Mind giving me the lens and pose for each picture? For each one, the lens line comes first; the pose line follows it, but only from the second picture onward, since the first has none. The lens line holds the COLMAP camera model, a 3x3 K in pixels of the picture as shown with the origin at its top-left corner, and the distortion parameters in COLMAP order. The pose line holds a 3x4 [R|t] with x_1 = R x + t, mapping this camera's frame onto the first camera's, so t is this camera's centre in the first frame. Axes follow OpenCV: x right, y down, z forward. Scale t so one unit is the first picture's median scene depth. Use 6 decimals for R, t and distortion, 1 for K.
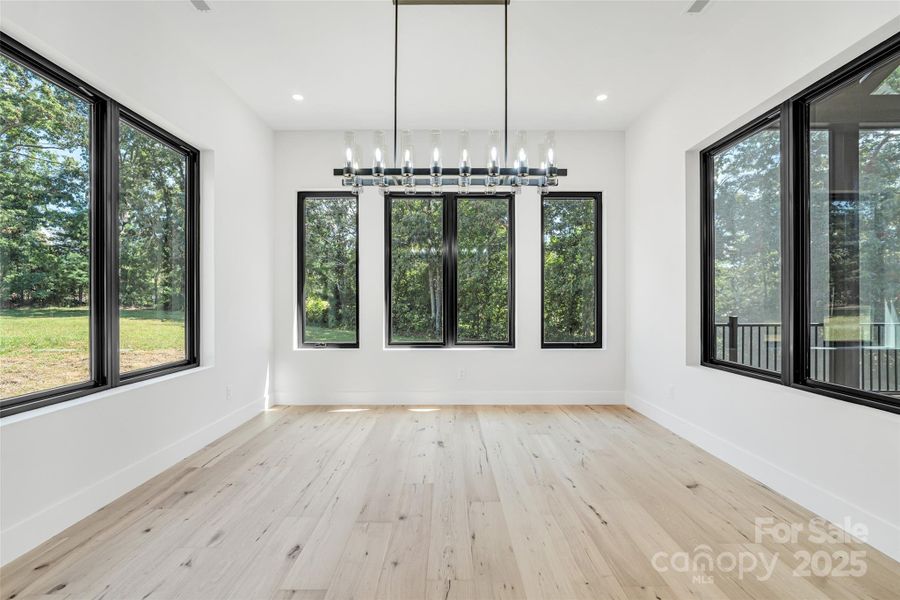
lens RADIAL K [[424.3, 0, 450.0], [0, 424.3, 300.0], [0, 0, 1]] dist [-0.012116, 0.000997]
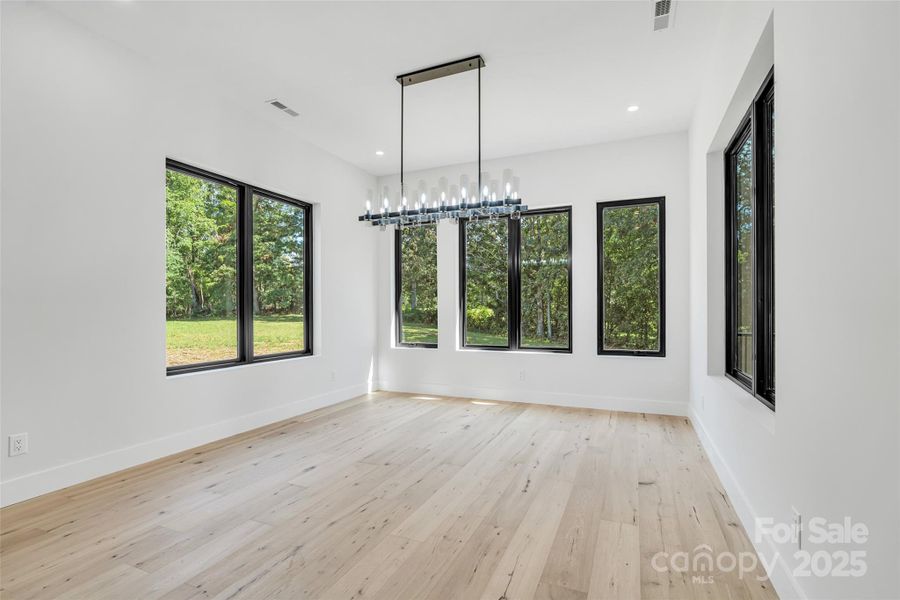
lens RADIAL K [[425.9, 0, 448.3], [0, 425.9, 310.8], [0, 0, 1]] dist [-0.014314, 0.000051]
pose [[0.913182, -0.001030, -0.407551, 0.324533], [0.003899, 0.999973, 0.006210, -0.000808], [0.407534, -0.007260, 0.913161, -0.100675]]
